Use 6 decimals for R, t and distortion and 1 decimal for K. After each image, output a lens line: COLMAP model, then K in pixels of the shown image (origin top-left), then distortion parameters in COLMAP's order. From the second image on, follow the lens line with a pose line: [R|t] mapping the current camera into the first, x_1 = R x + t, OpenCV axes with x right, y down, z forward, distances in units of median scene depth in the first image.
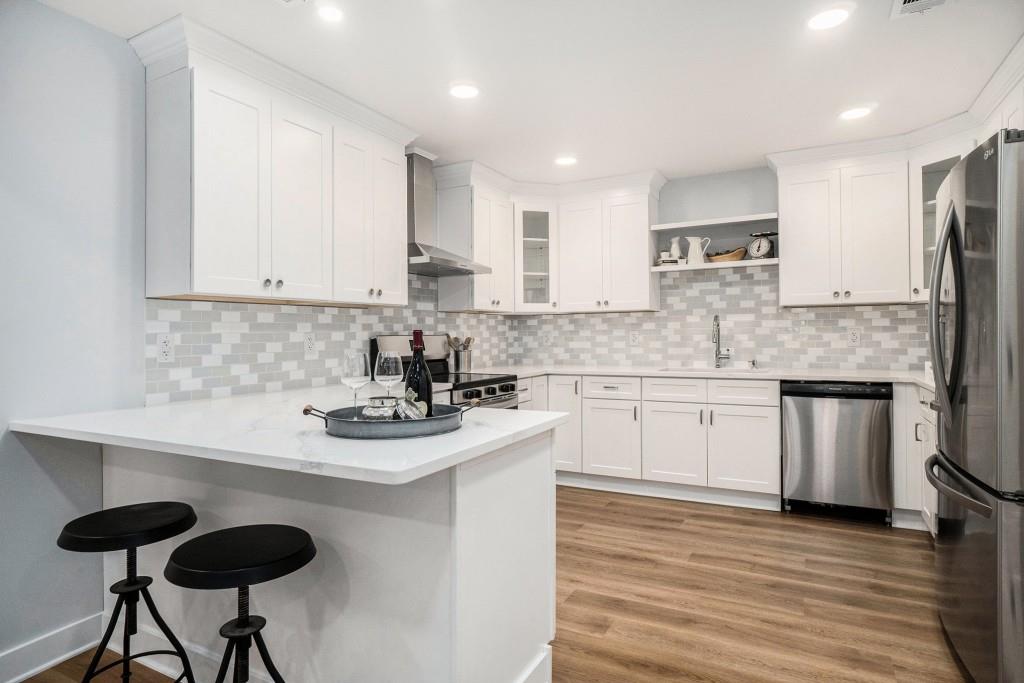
lens RADIAL K [[579.2, 0, 498.6], [0, 579.2, 340.4], [0, 0, 1]] dist [-0.004824, 0.001691]
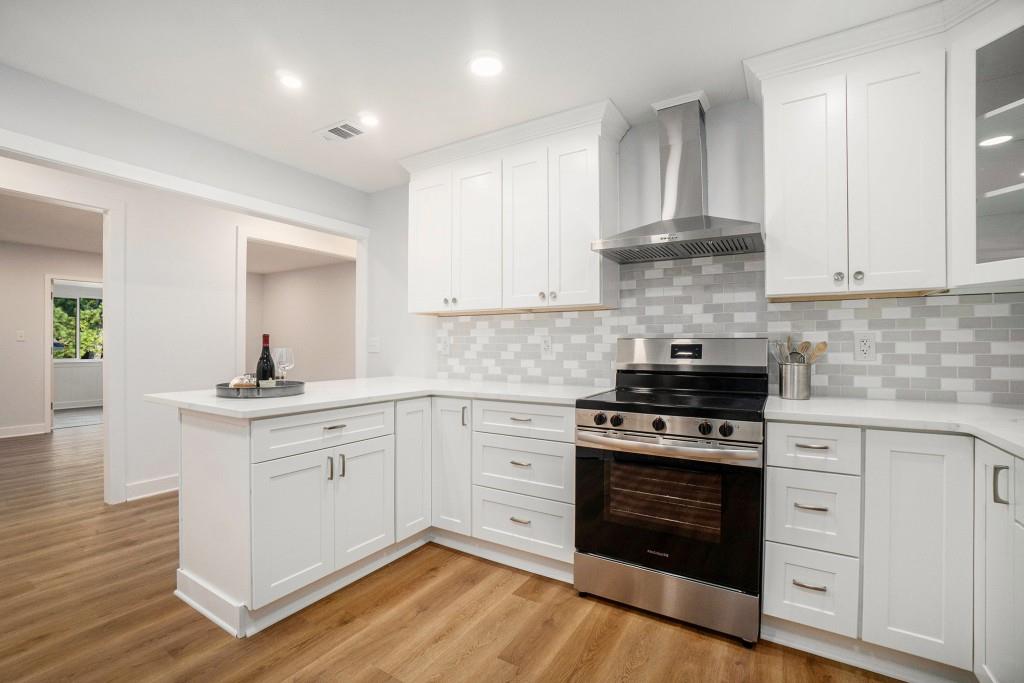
lens RADIAL K [[487.4, 0, 514.1], [0, 487.4, 345.3], [0, 0, 1]] dist [0.001720, 0.000617]
pose [[-0.063130, 0.028957, -0.997585, 0.532217], [-0.001177, 0.999576, 0.029089, -0.018861], [0.998005, 0.003010, -0.063069, 0.840156]]
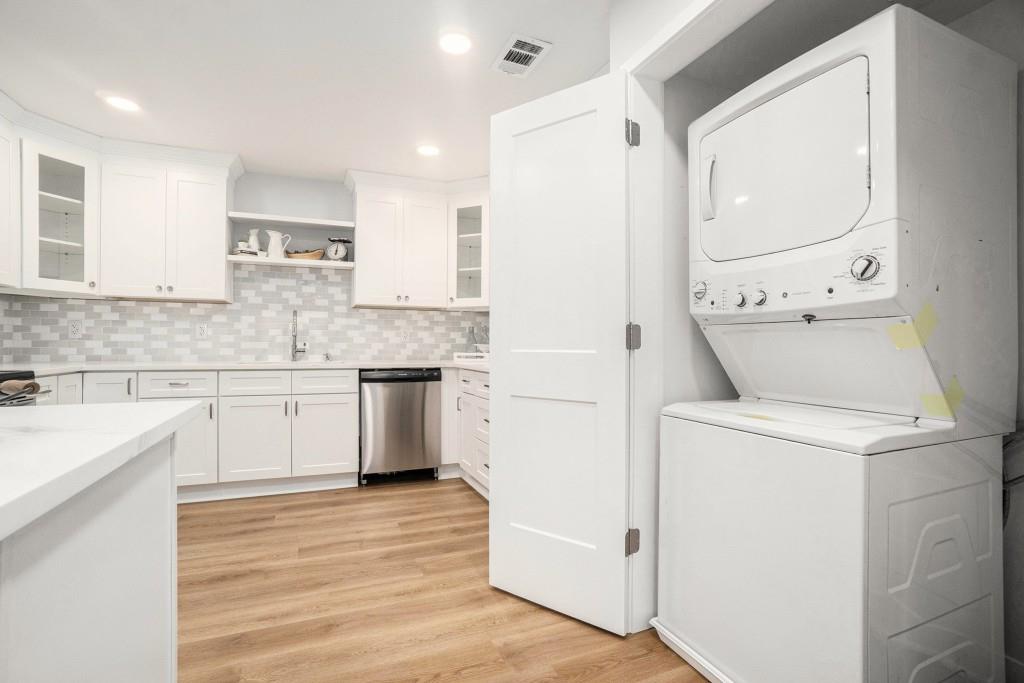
lens RADIAL K [[475.9, 0, 504.3], [0, 475.9, 342.1], [0, 0, 1]] dist [-0.022618, 0.006069]
pose [[0.642128, 0.018933, 0.766363, -0.040258], [-0.004917, 0.999776, -0.020579, 0.034192], [-0.766581, 0.009446, 0.642078, 0.191871]]
